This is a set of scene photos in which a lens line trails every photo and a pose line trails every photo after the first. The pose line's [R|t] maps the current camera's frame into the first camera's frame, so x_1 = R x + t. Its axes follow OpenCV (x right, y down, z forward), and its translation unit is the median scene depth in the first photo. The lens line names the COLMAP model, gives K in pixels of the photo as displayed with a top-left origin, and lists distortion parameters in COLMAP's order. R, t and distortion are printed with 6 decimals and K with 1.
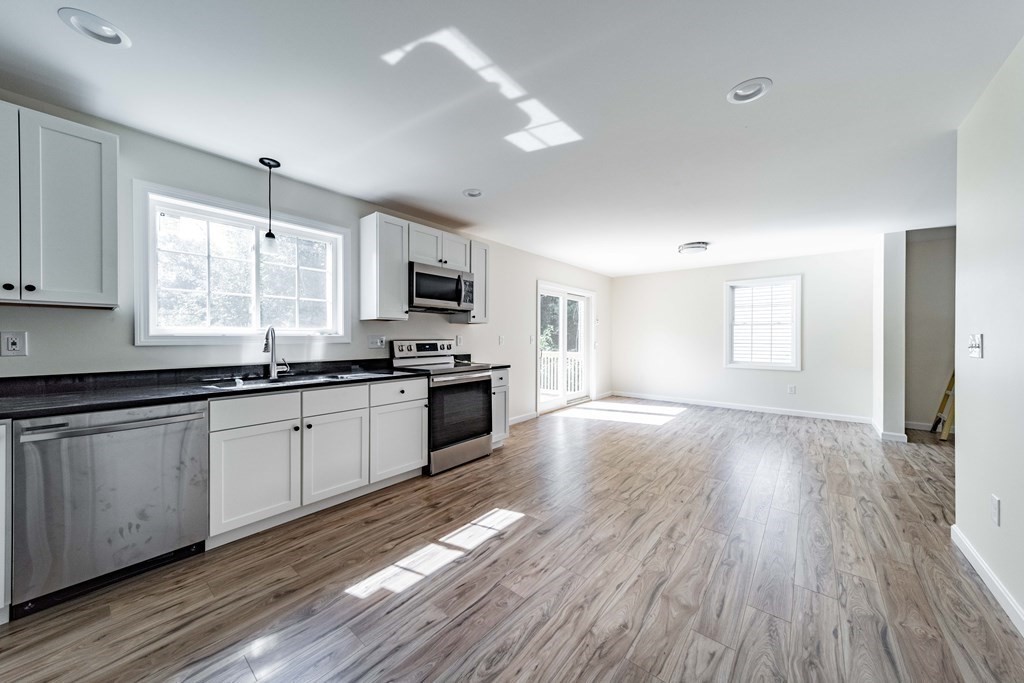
lens RADIAL K [[352.0, 0, 508.7], [0, 352.0, 339.2], [0, 0, 1]] dist [0.000433, -0.000002]
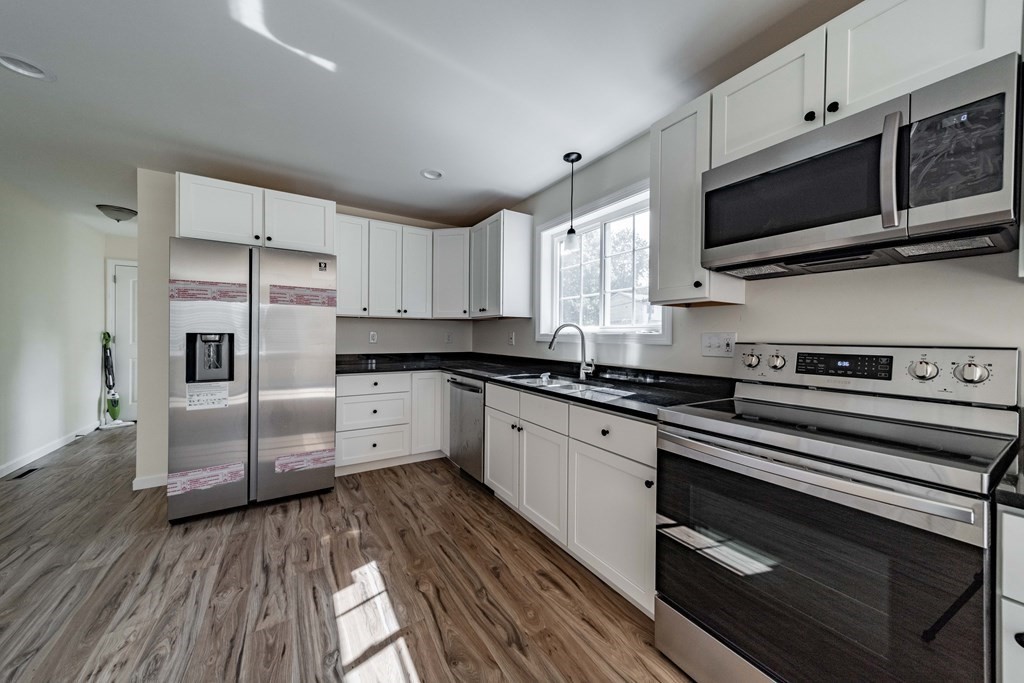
lens RADIAL K [[352.3, 0, 513.7], [0, 352.3, 337.0], [0, 0, 1]] dist [0.003474, 0.000090]
pose [[-0.291760, 0.000471, -0.956491, 0.280805], [-0.014956, 0.999875, 0.005054, -0.004283], [0.956375, 0.015780, -0.291717, 1.028094]]
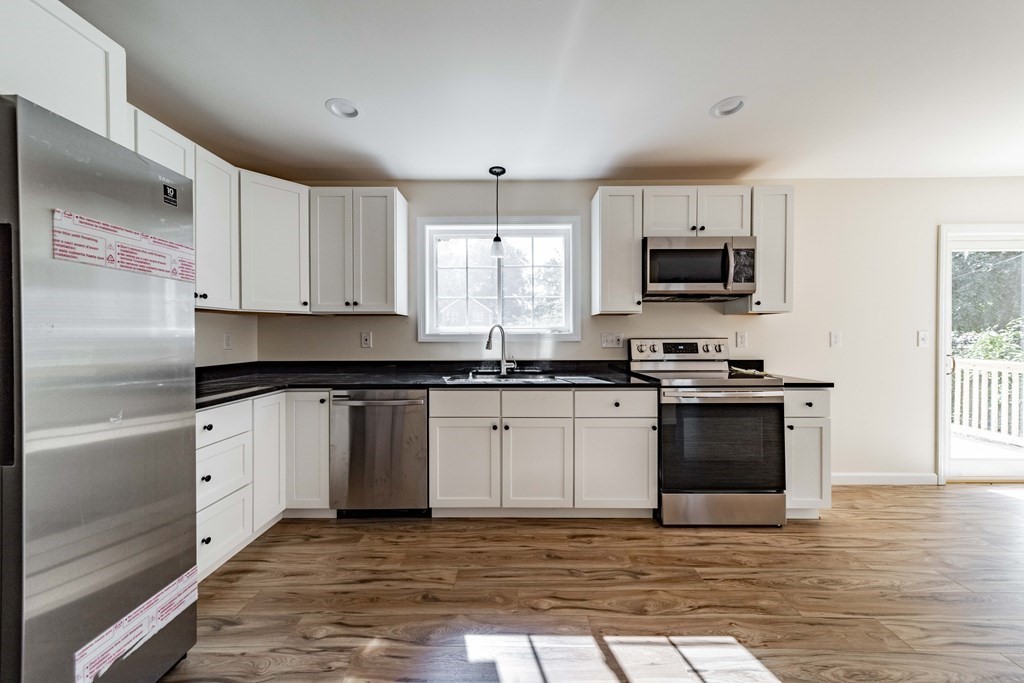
lens RADIAL K [[352.3, 0, 513.7], [0, 352.3, 337.0], [0, 0, 1]] dist [0.003474, 0.000090]
pose [[0.641416, 0.000385, -0.767194, 0.153199], [-0.000967, 0.999999, -0.000307, -0.000659], [0.767193, 0.000939, 0.641416, 0.322080]]
